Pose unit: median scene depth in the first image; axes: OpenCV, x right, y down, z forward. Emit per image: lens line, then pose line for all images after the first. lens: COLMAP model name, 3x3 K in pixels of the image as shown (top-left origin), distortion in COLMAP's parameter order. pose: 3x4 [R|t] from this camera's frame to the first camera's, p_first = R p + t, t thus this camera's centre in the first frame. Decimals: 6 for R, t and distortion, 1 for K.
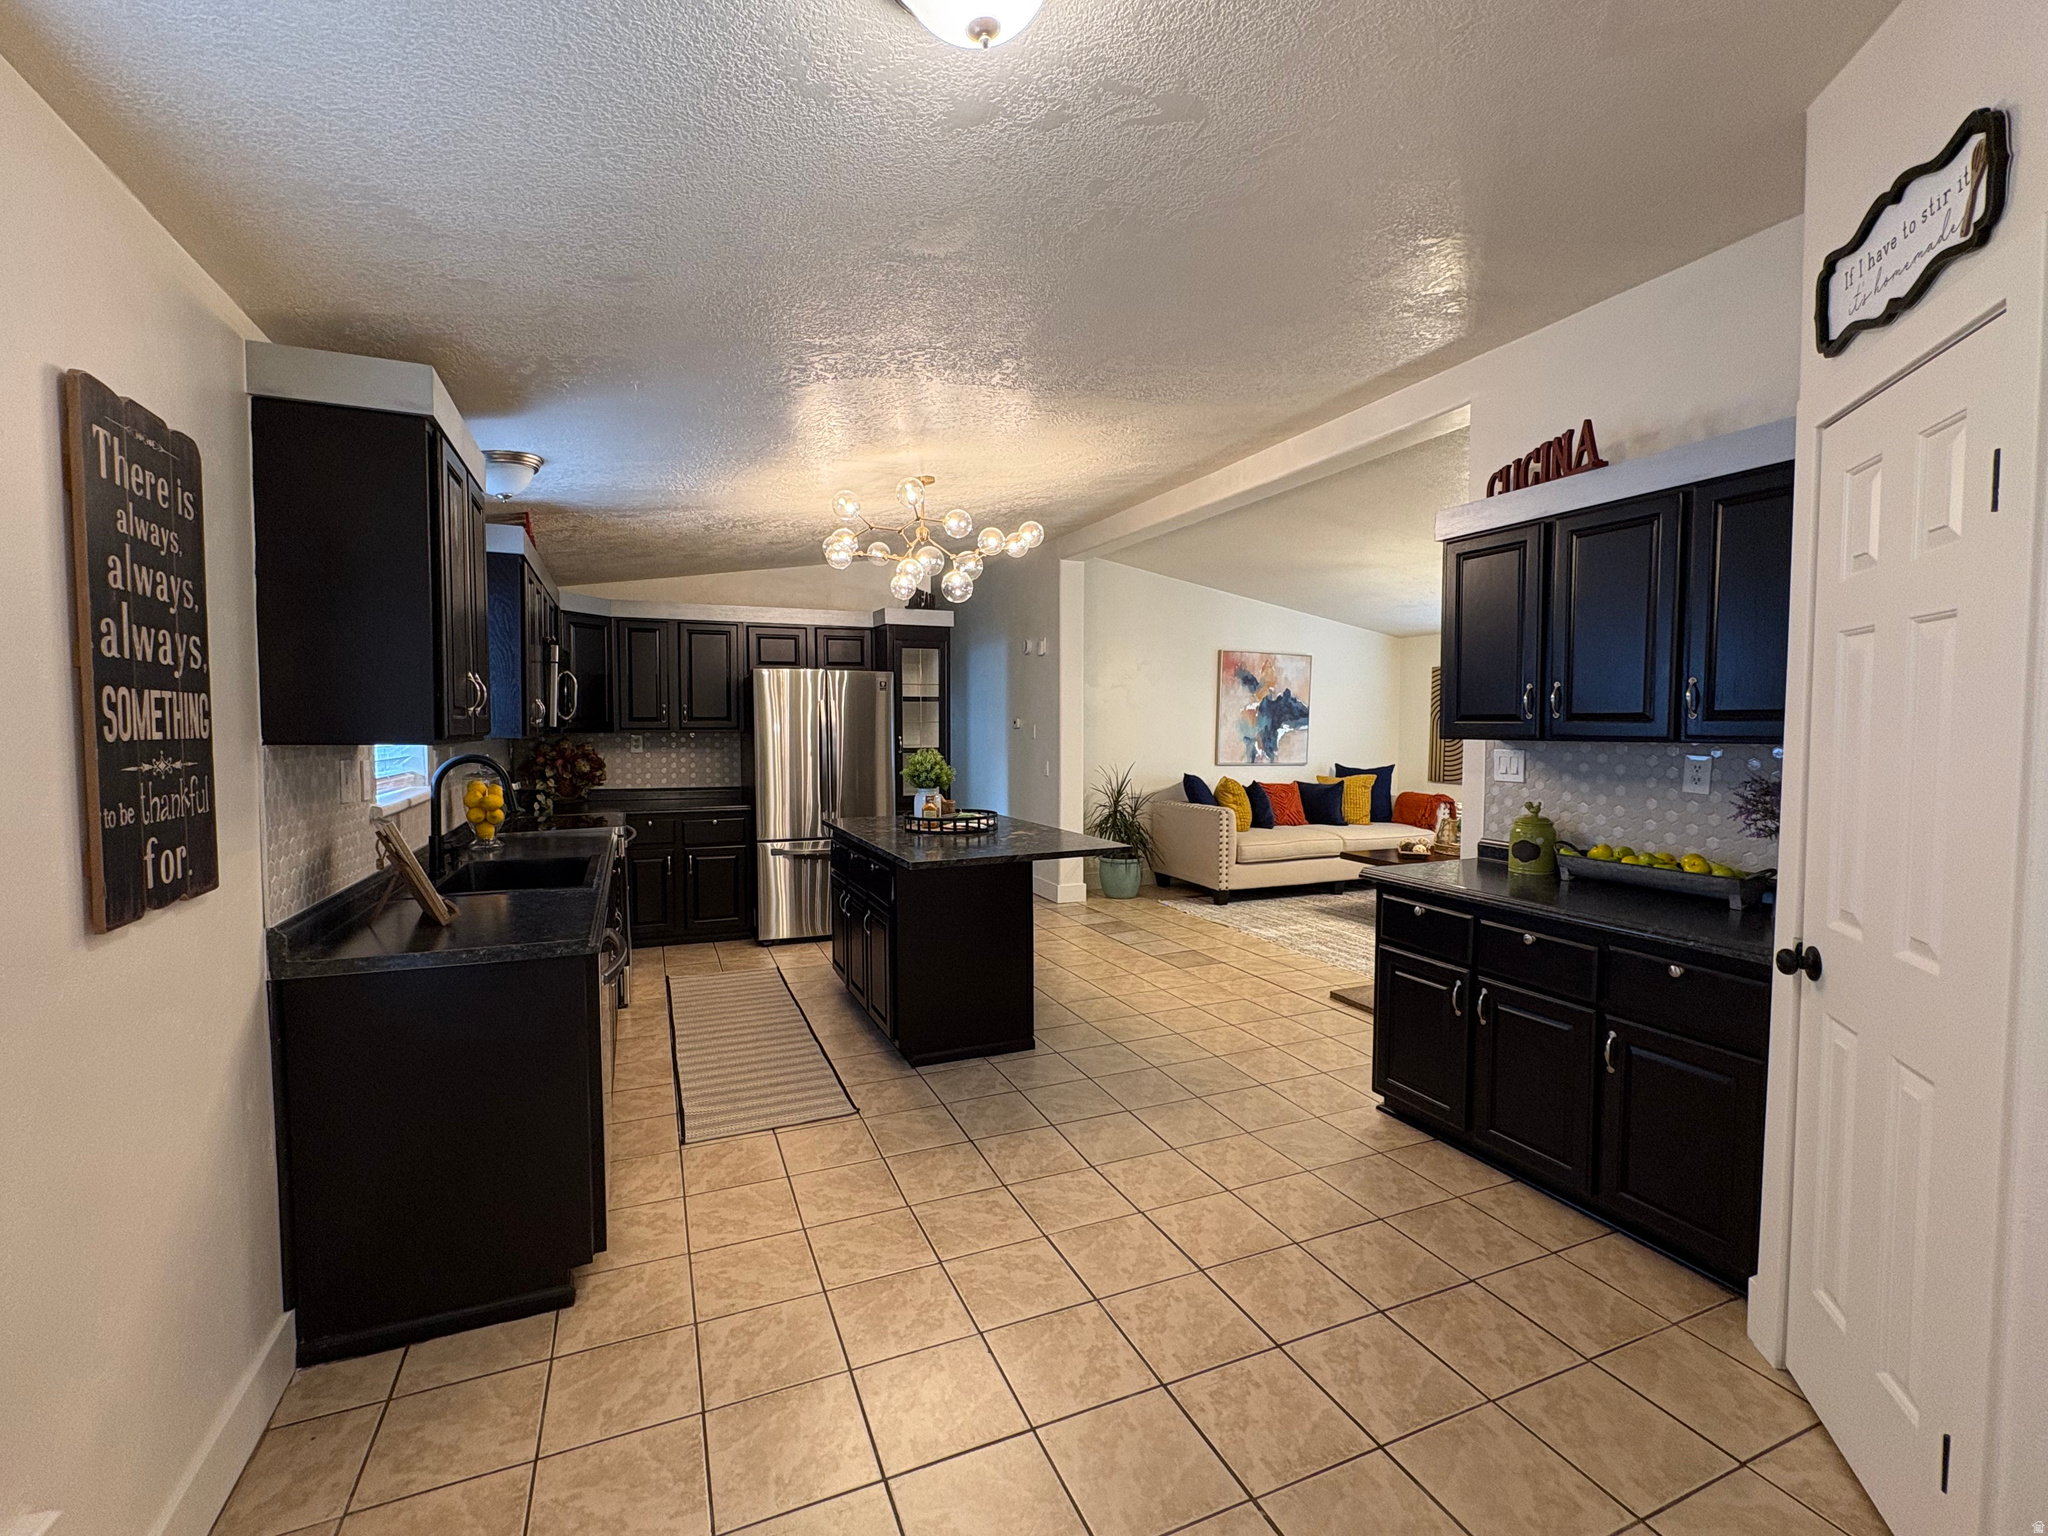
lens RADIAL K [[890.1, 0, 1022.1], [0, 890.1, 768.5], [0, 0, 1]] dist [-0.001616, -0.000469]
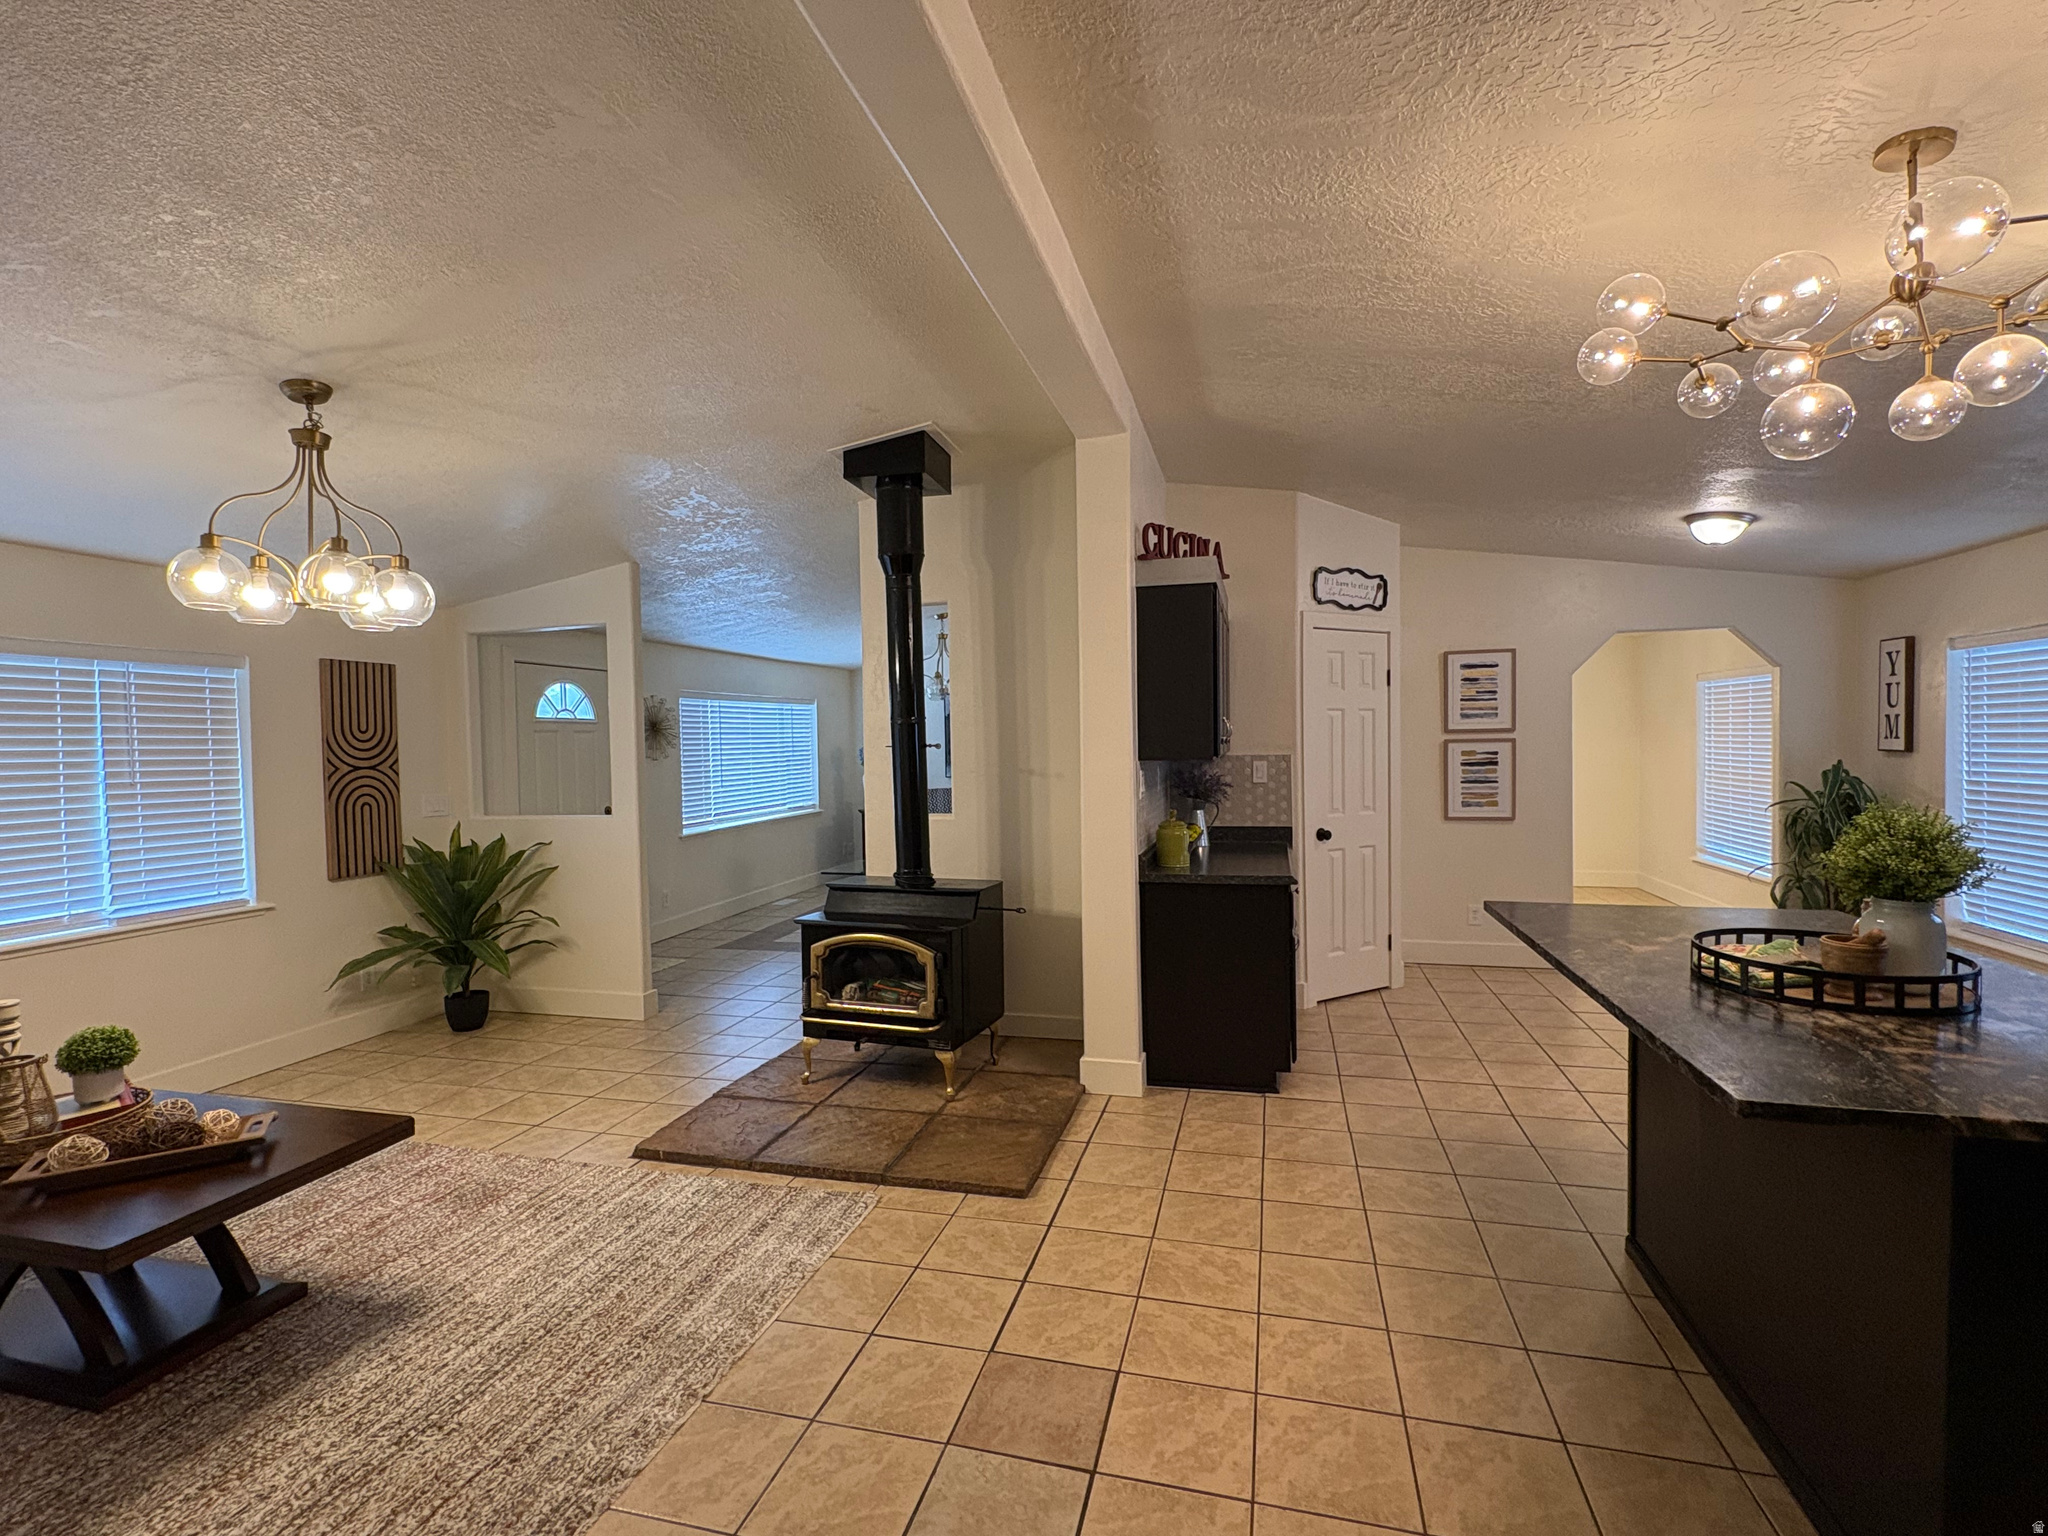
lens RADIAL K [[945.7, 0, 1020.1], [0, 945.7, 770.7], [0, 0, 1]] dist [0.000925, 0.000010]
pose [[-0.784114, -0.002749, 0.620611, -0.080720], [0.051282, 0.996283, 0.069206, -0.121224], [-0.618494, 0.086092, -0.781059, 2.203941]]
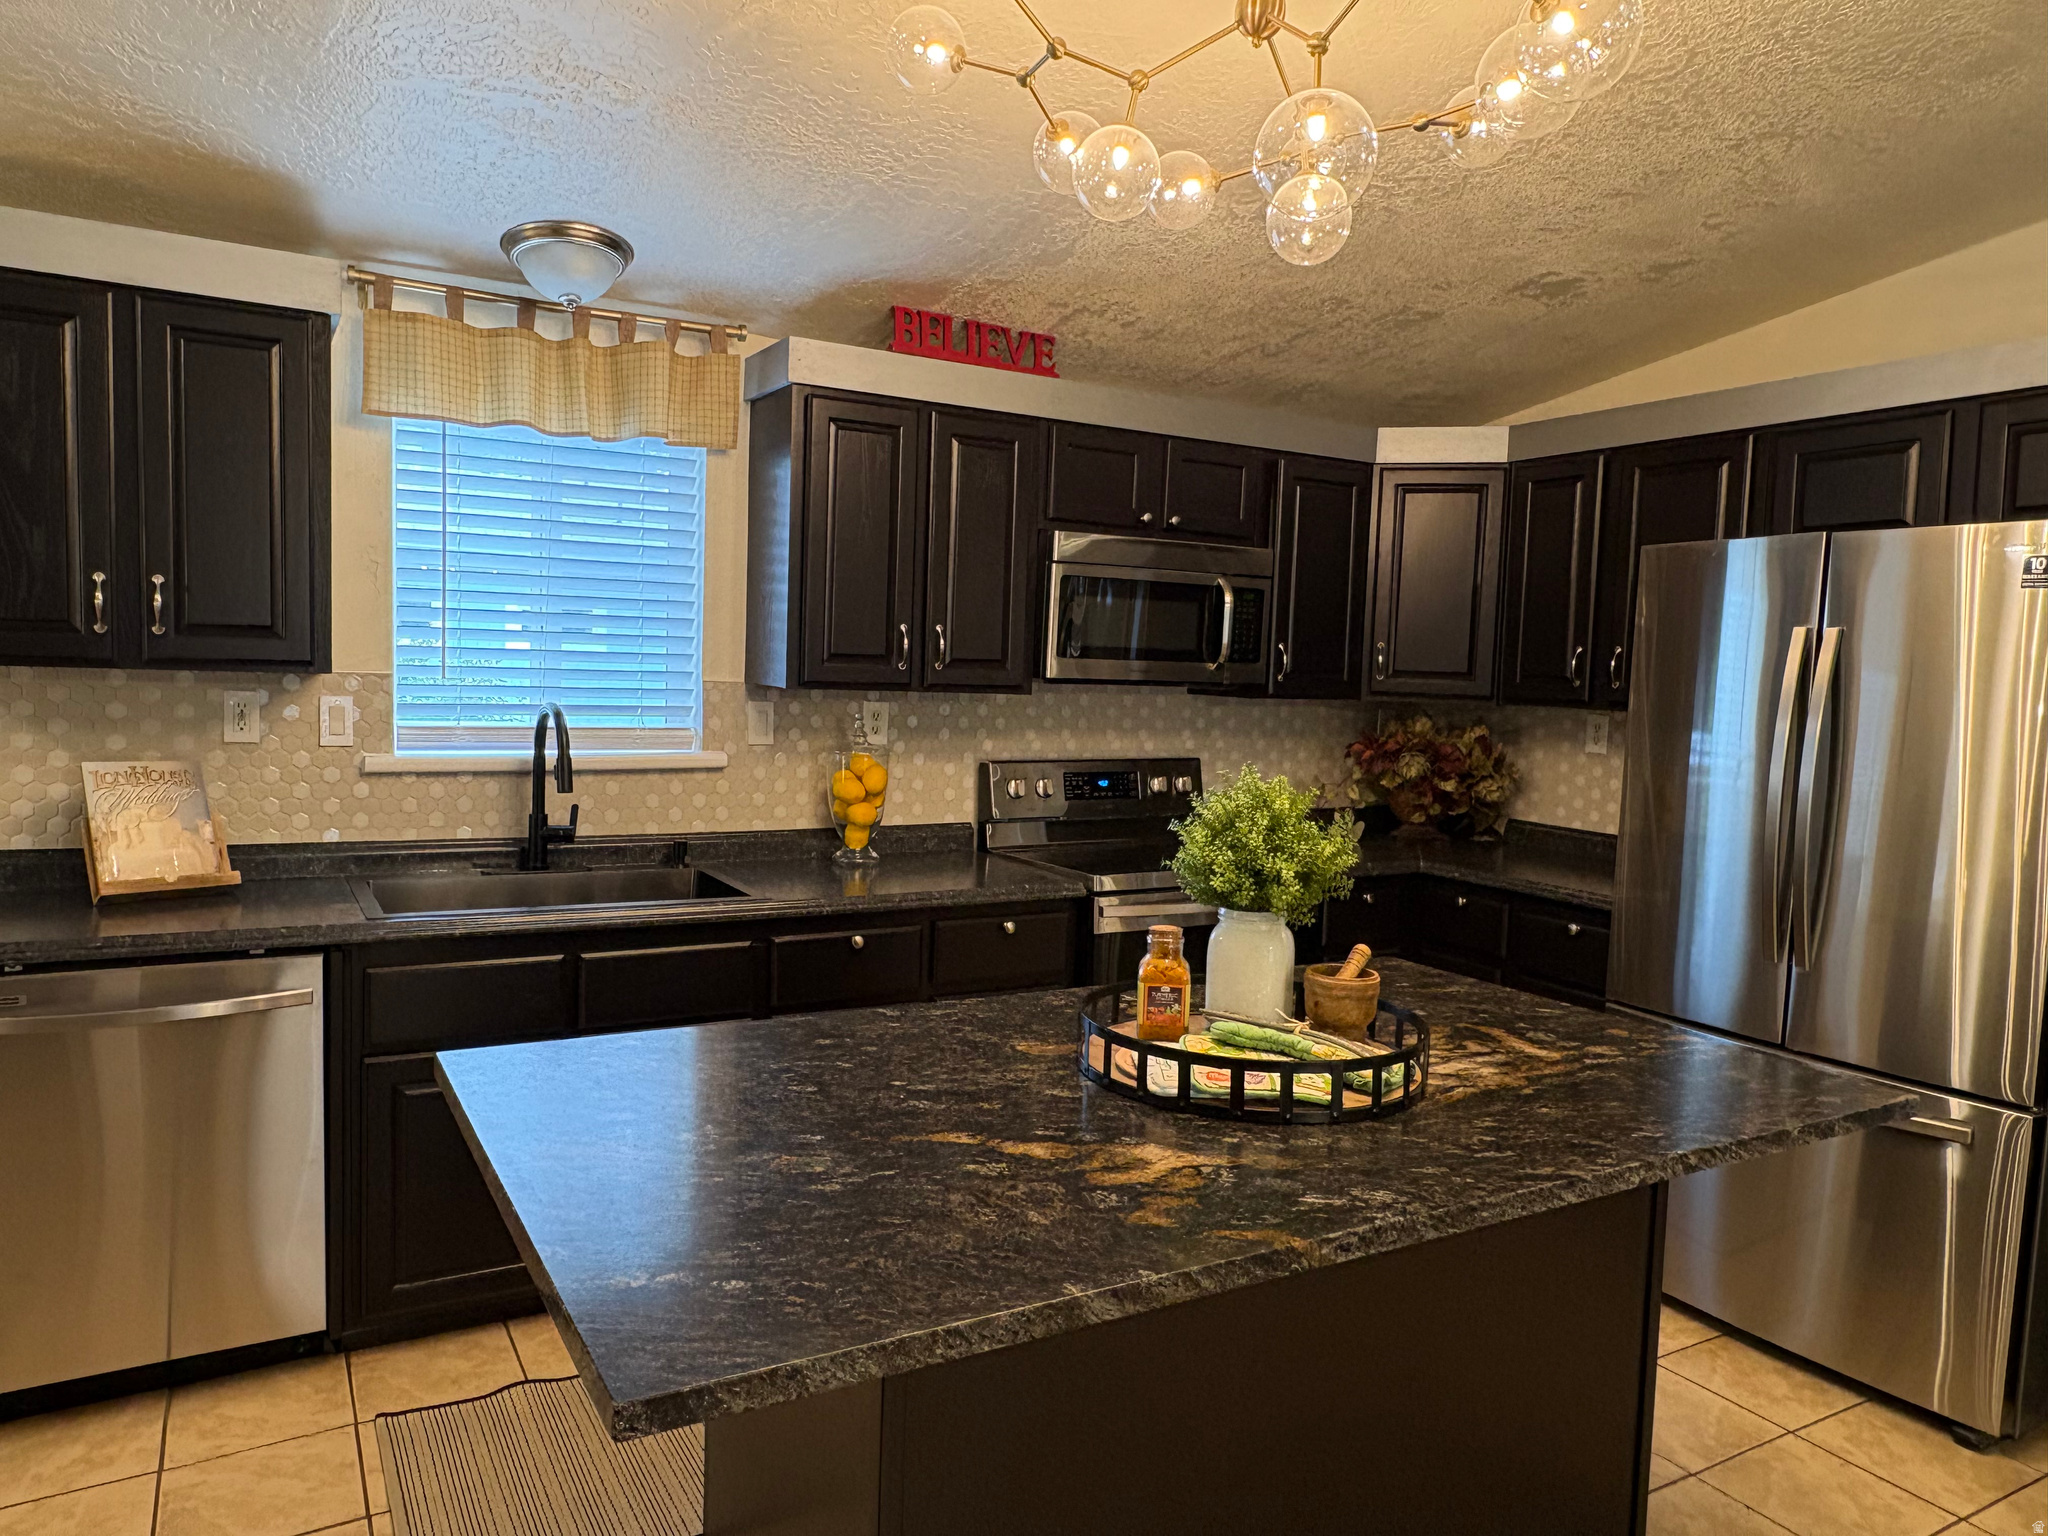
lens RADIAL K [[1361.3, 0, 1012.1], [0, 1361.3, 767.7], [0, 0, 1]] dist [0.005550, 0.005406]
pose [[0.112181, 0.078349, -0.990594, 0.447179], [-0.083154, 0.994130, 0.069212, -0.066373], [0.990202, 0.074607, 0.118037, 1.206108]]
